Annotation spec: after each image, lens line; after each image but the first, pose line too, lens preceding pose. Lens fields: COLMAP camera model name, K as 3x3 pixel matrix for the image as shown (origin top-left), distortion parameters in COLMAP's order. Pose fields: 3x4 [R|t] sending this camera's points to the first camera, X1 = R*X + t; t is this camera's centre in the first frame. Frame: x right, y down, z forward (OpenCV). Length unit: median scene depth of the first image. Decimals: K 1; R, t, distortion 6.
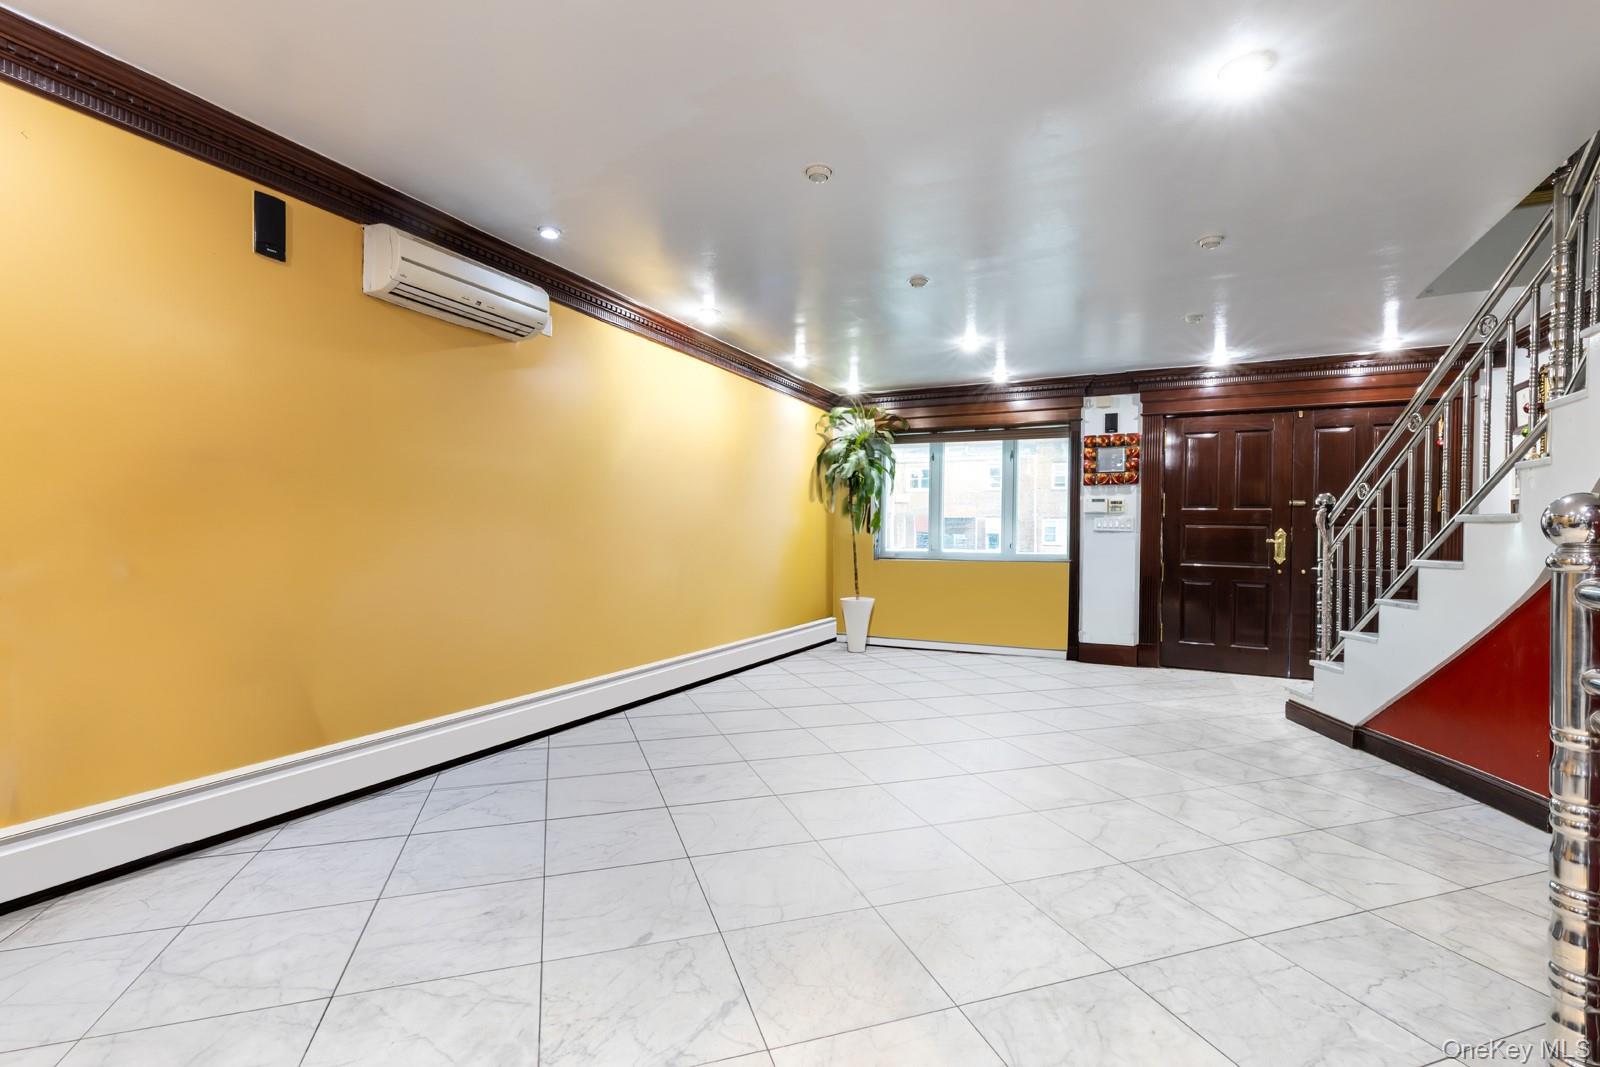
lens RADIAL K [[726.3, 0, 800.5], [0, 726.3, 533.3], [0, 0, 1]] dist [0.003371, 0.000083]
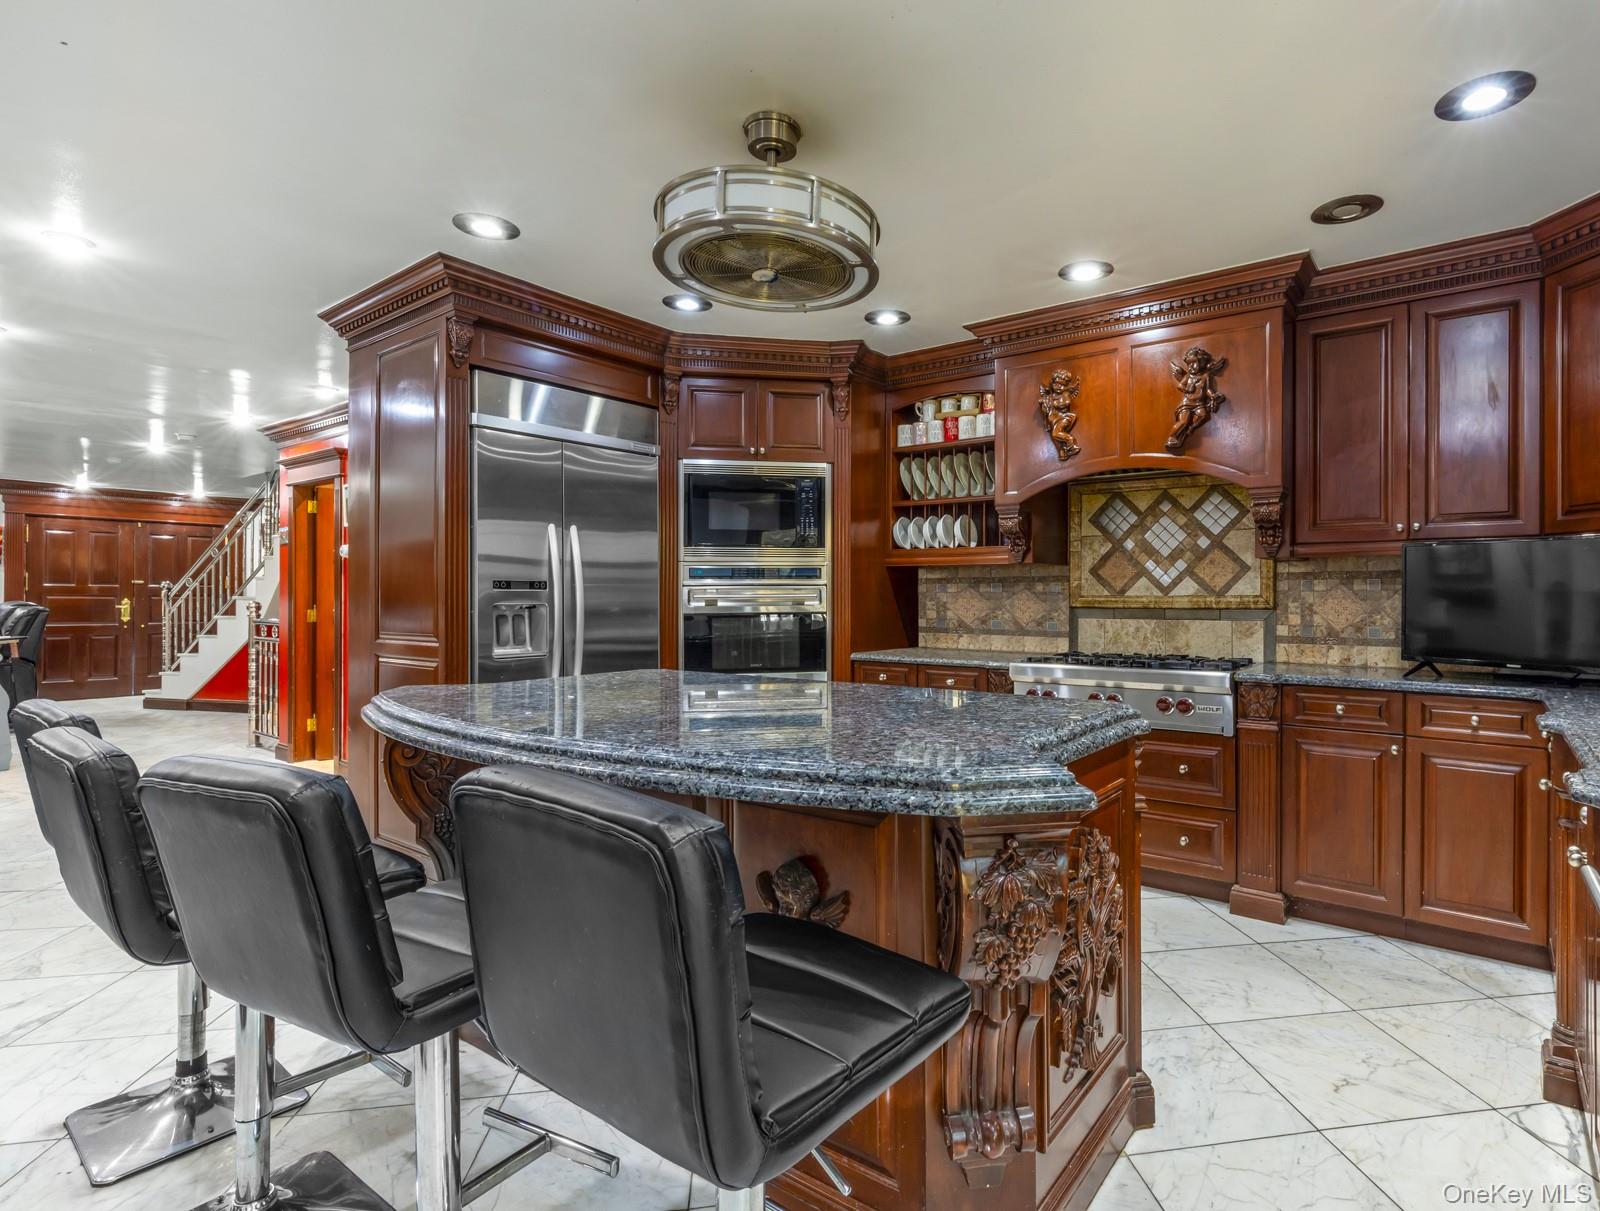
lens RADIAL K [[716.0, 0, 801.2], [0, 716.0, 598.5], [0, 0, 1]] dist [-0.000459, 0.000039]
pose [[0.171387, -0.012311, 0.985127, -0.831659], [0.000397, 0.999923, 0.012427, -0.035657], [-0.985204, -0.001738, 0.171379, -0.942060]]
